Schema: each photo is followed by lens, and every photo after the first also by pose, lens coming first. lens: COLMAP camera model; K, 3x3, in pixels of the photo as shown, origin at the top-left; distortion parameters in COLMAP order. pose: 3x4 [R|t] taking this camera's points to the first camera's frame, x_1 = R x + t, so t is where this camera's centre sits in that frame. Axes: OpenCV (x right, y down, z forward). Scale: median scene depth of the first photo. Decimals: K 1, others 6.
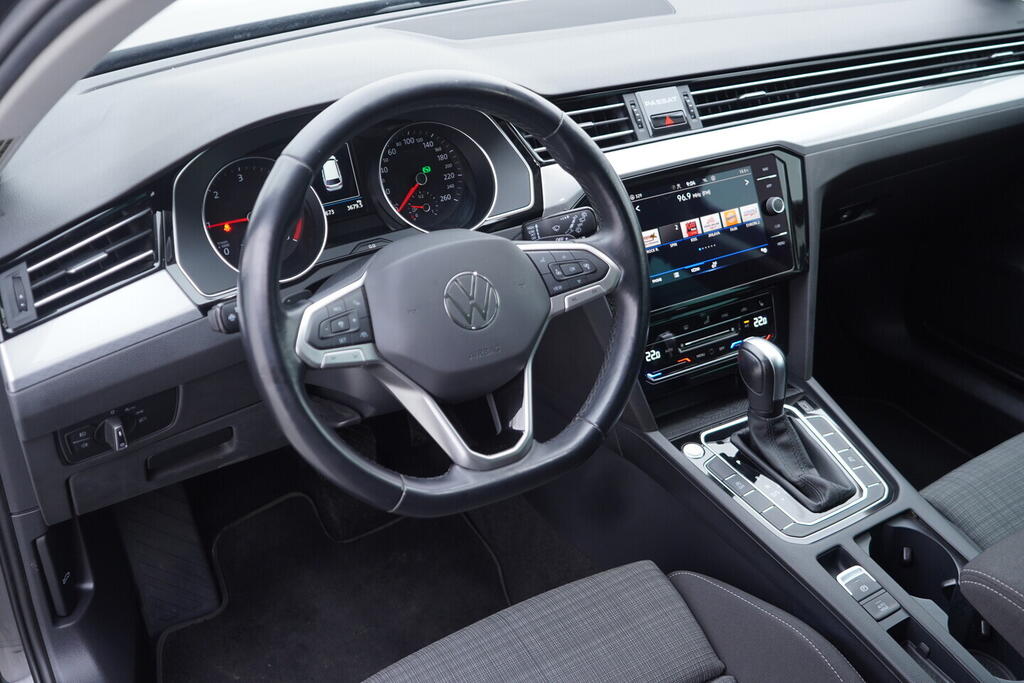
lens RADIAL K [[1043.8, 0, 512.0], [0, 1043.8, 341.5], [0, 0, 1]] dist [-0.000974, 0.007840]
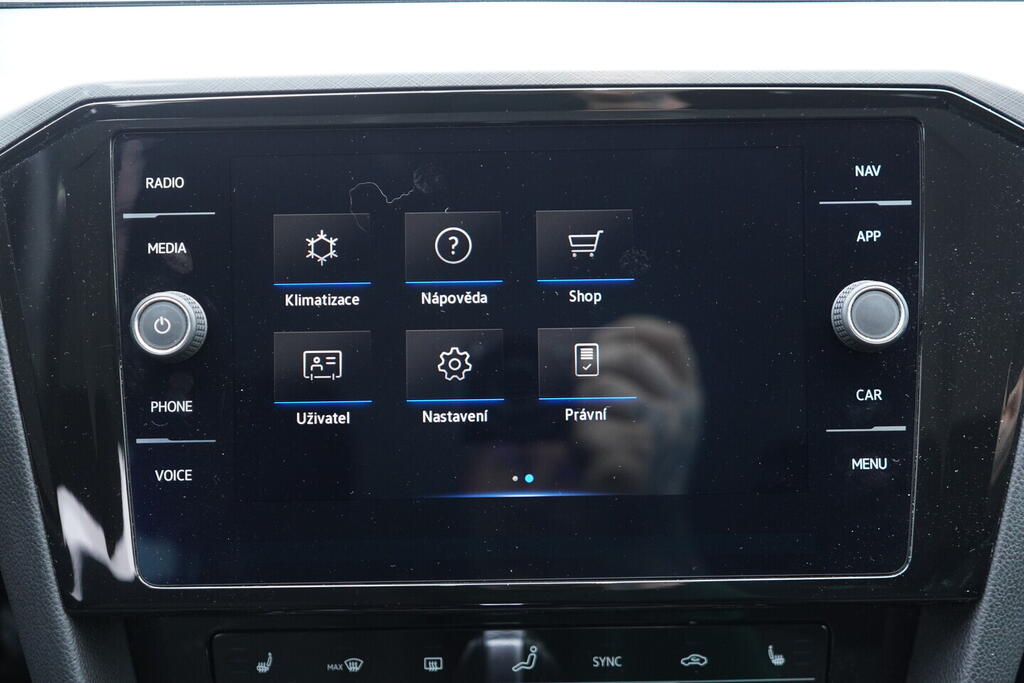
lens RADIAL K [[1043.8, 0, 512.0], [0, 1043.8, 341.5], [0, 0, 1]] dist [-0.000974, 0.007840]
pose [[0.875638, 0.210998, -0.434440, 0.300899], [-0.239119, 0.970935, -0.010395, -0.104668], [0.419620, 0.112985, 0.900641, 0.767704]]
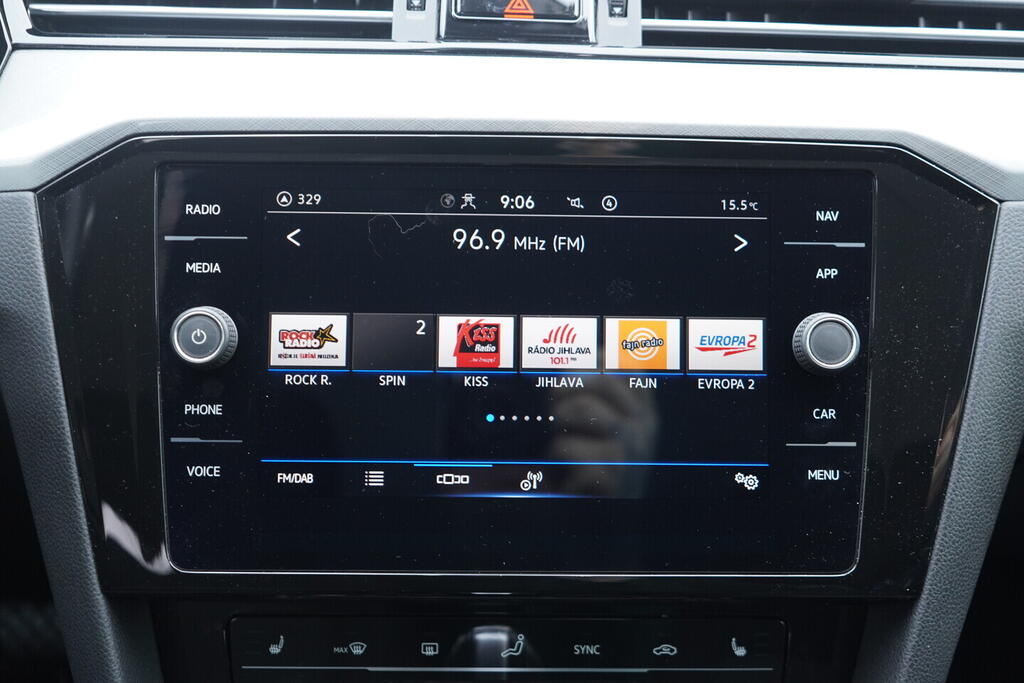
lens RADIAL K [[1043.8, 0, 512.0], [0, 1043.8, 341.5], [0, 0, 1]] dist [-0.000974, 0.007840]
pose [[0.878330, 0.224211, -0.422215, 0.311238], [-0.262706, 0.964261, -0.034450, -0.102056], [0.399401, 0.141177, 0.905841, 0.735511]]
